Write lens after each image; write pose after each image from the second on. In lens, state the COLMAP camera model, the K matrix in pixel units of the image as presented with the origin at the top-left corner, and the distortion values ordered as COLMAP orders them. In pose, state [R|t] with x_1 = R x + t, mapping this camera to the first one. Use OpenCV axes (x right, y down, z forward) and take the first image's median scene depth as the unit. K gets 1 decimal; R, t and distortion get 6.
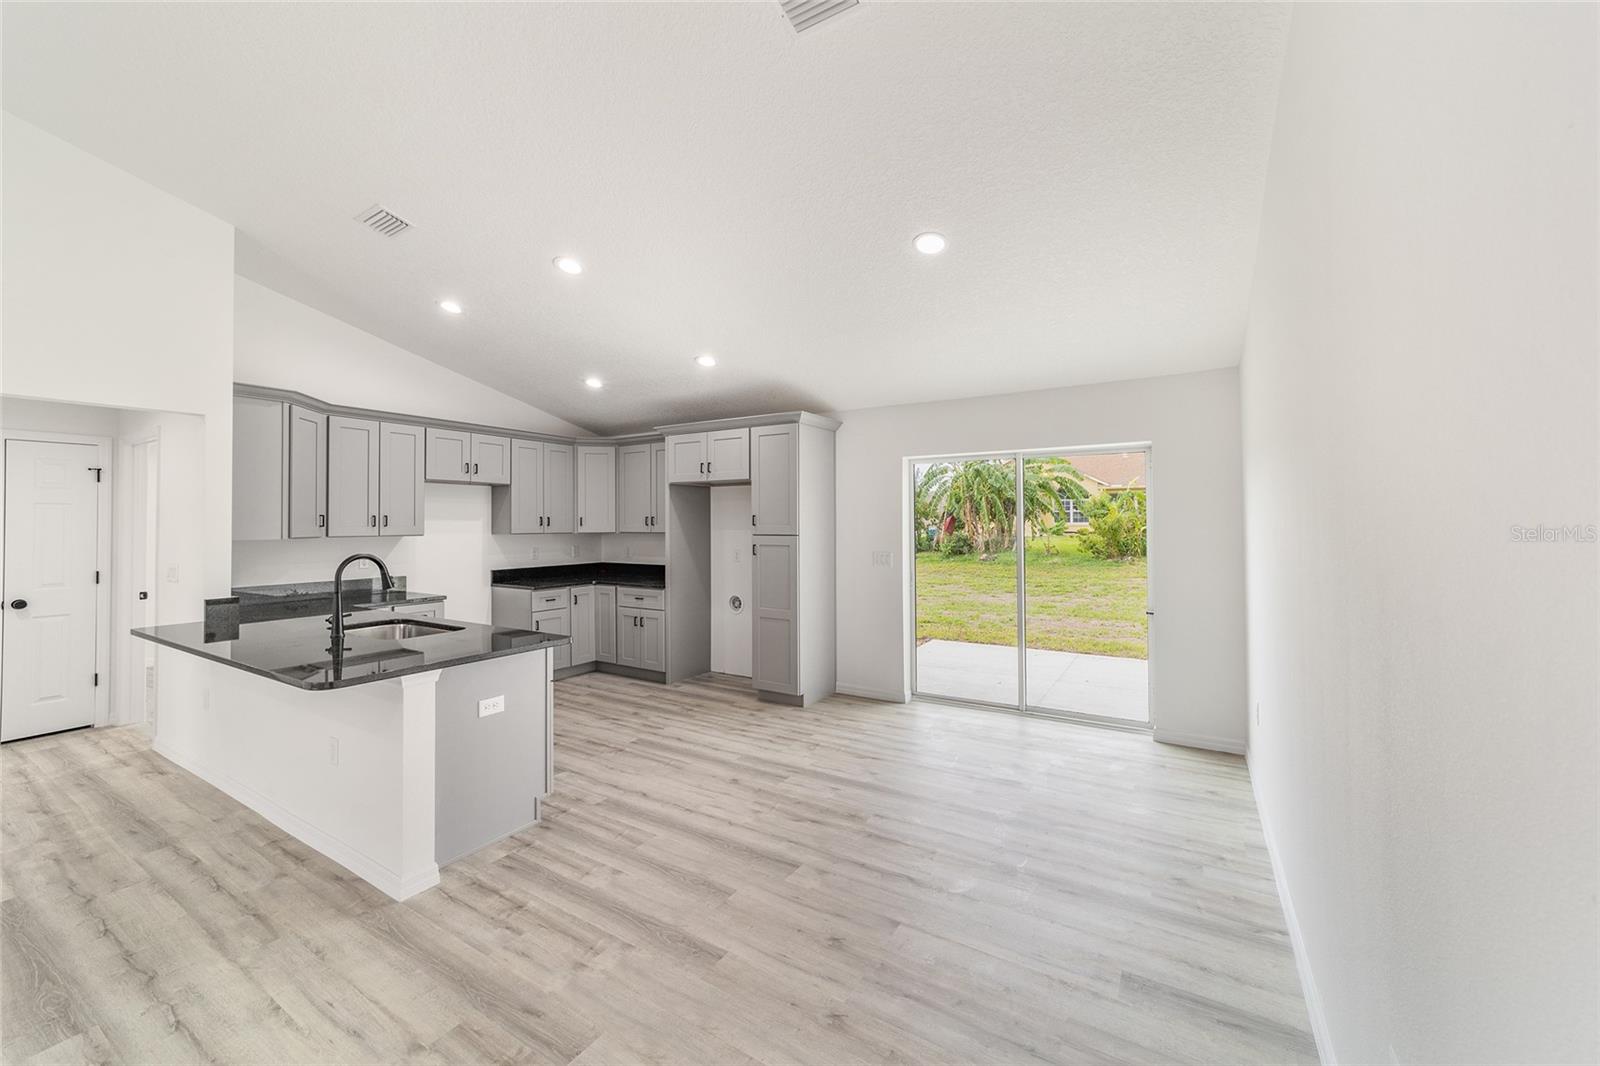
lens RADIAL K [[624.2, 0, 801.4], [0, 624.2, 513.7], [0, 0, 1]] dist [-0.015834, 0.008066]
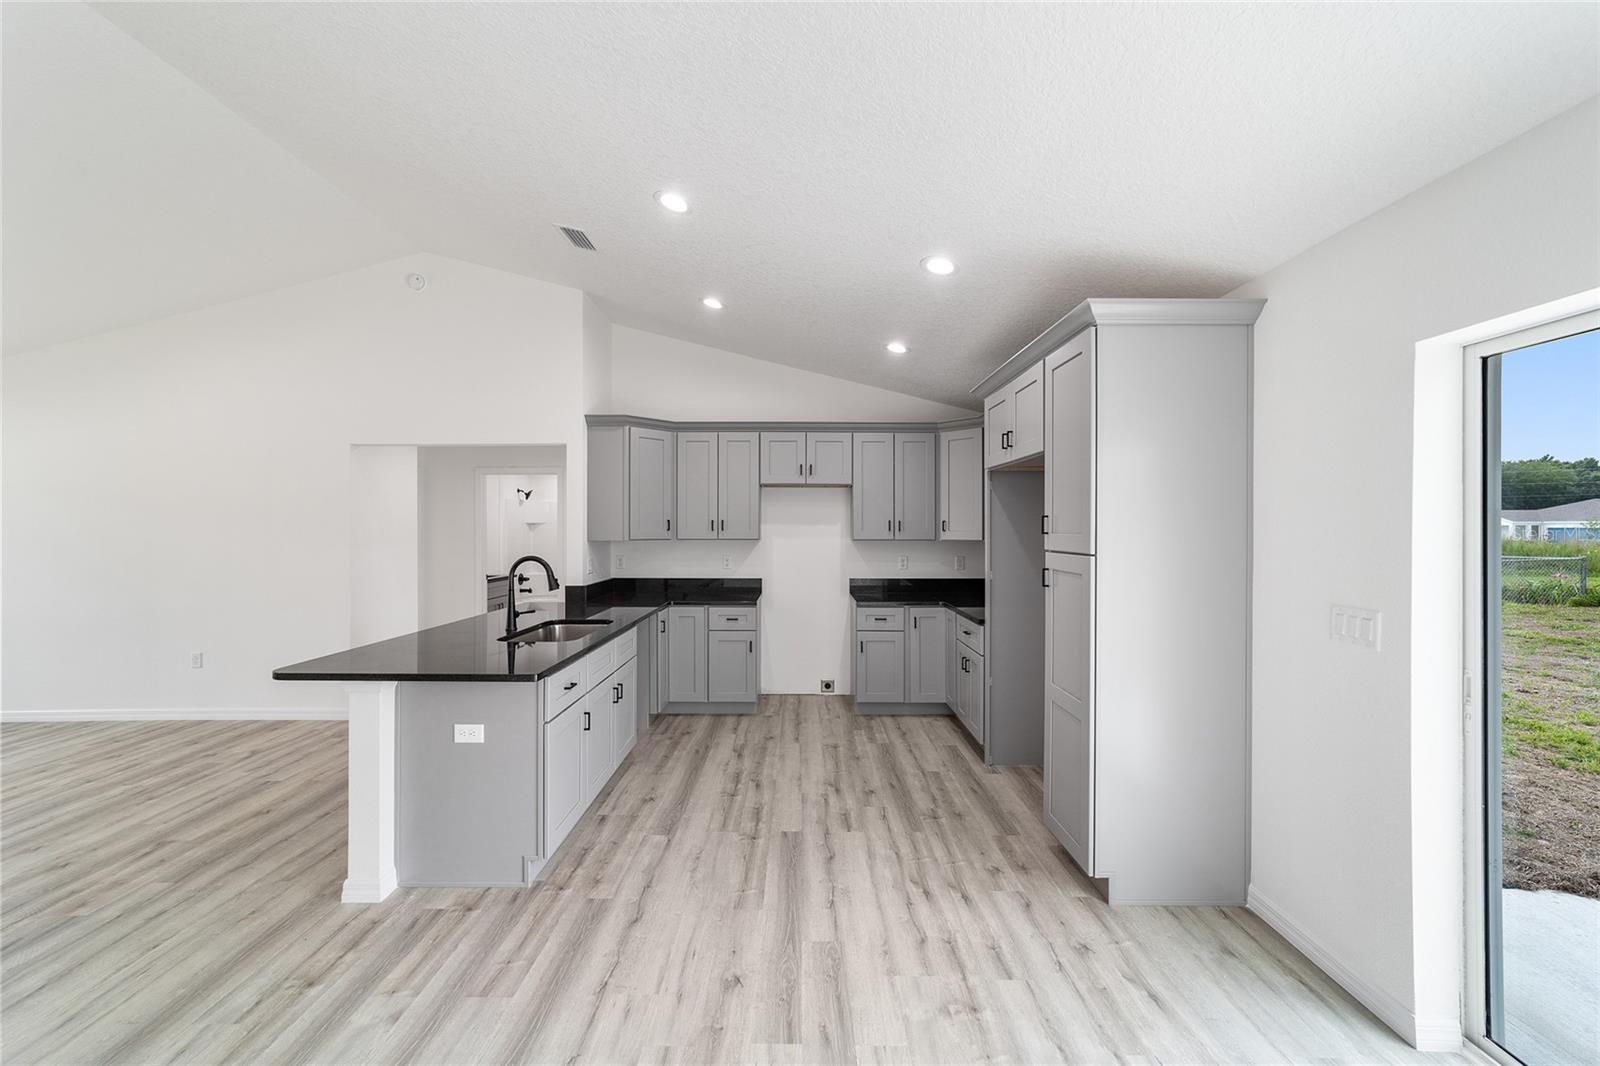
lens RADIAL K [[611.9, 0, 797.9], [0, 611.9, 529.9], [0, 0, 1]] dist [-0.016942, 0.008116]
pose [[0.523747, 0.007474, -0.851841, 0.345631], [0.009193, 0.999854, 0.014426, 0.006801], [0.851824, -0.015387, 0.523602, 0.669965]]
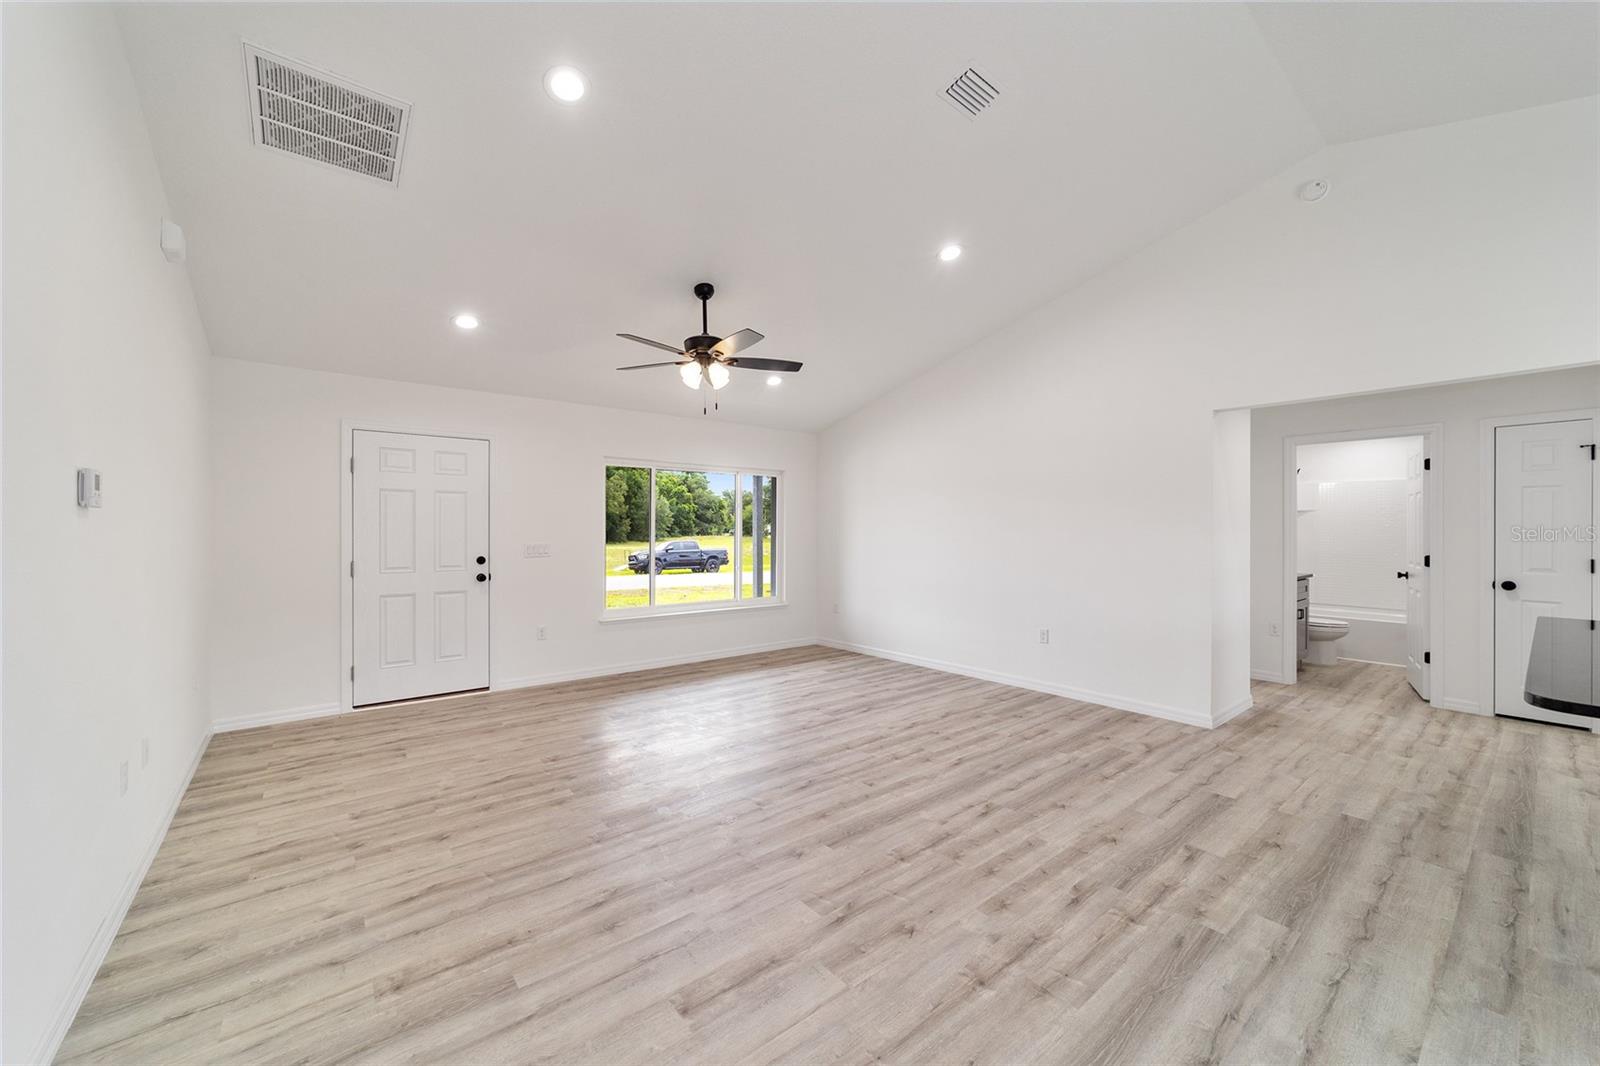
lens RADIAL K [[611.9, 0, 797.9], [0, 611.9, 529.9], [0, 0, 1]] dist [-0.016942, 0.008116]
pose [[-0.330512, 0.006464, -0.943780, 0.086223], [0.012600, 0.999918, 0.002436, 0.037894], [0.943718, -0.011086, -0.330566, 0.233856]]
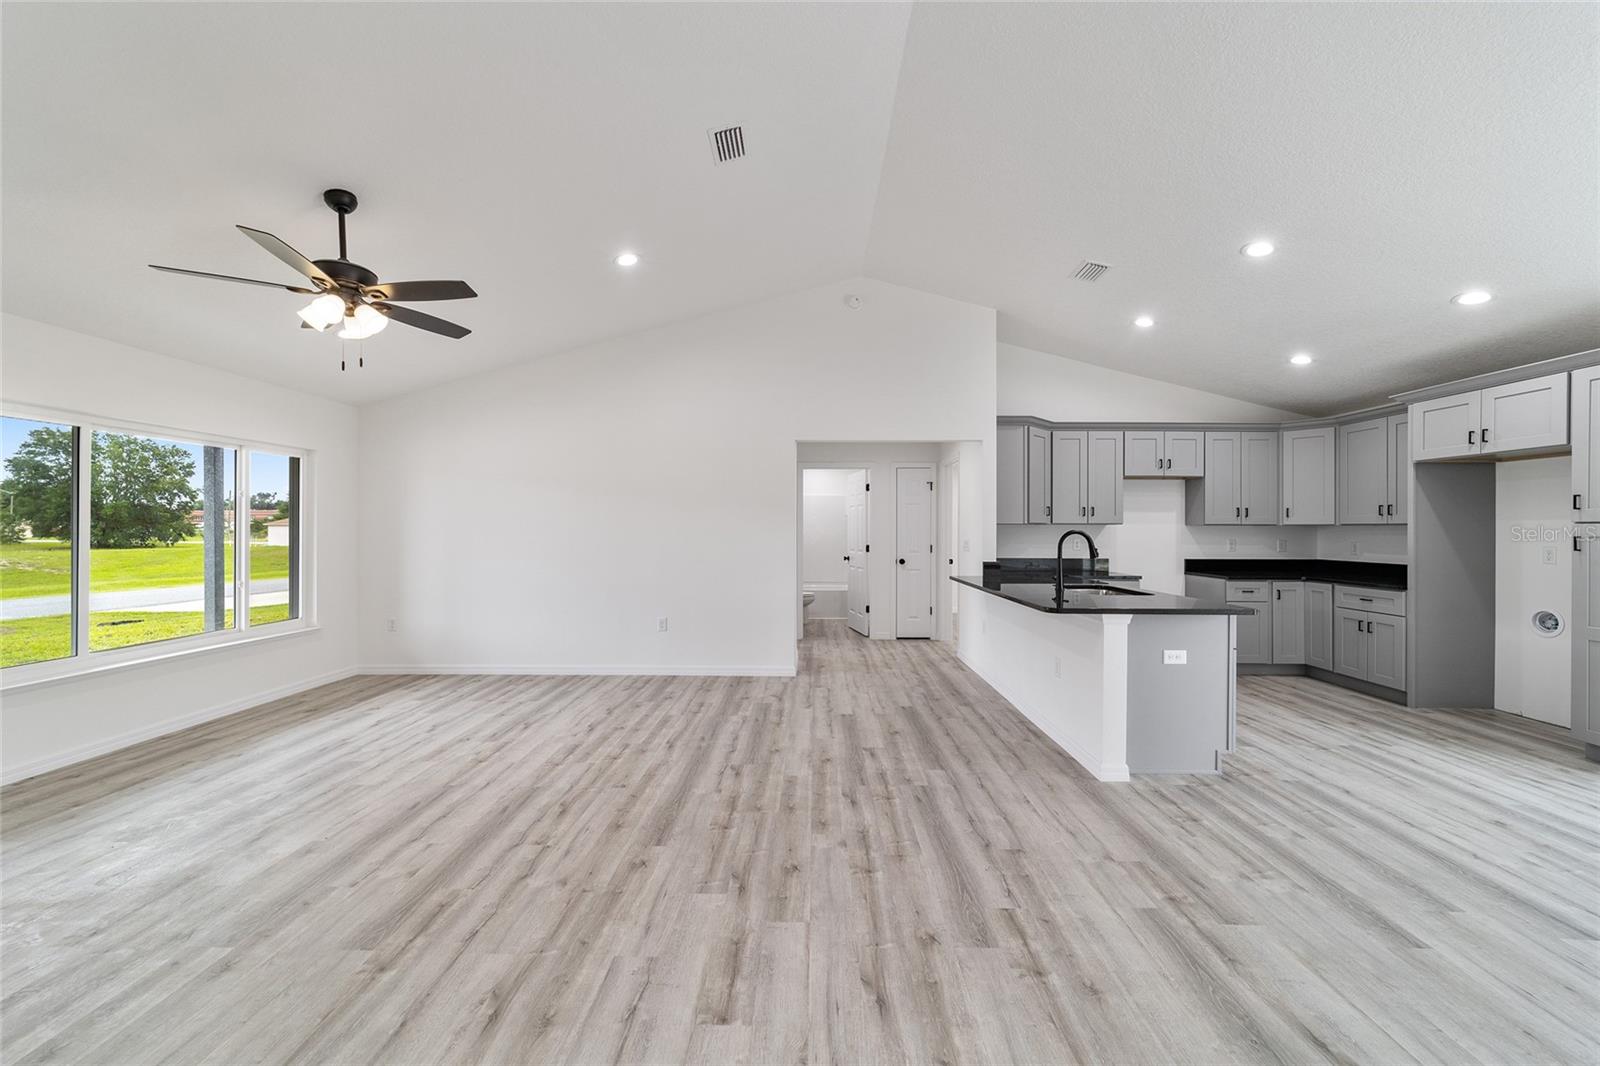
lens RADIAL K [[611.9, 0, 797.9], [0, 611.9, 529.9], [0, 0, 1]] dist [-0.016942, 0.008116]
pose [[0.504324, 0.006526, -0.863490, 0.094840], [0.007132, 0.999906, 0.011722, 0.035684], [0.863485, -0.012070, 0.504230, -0.136459]]
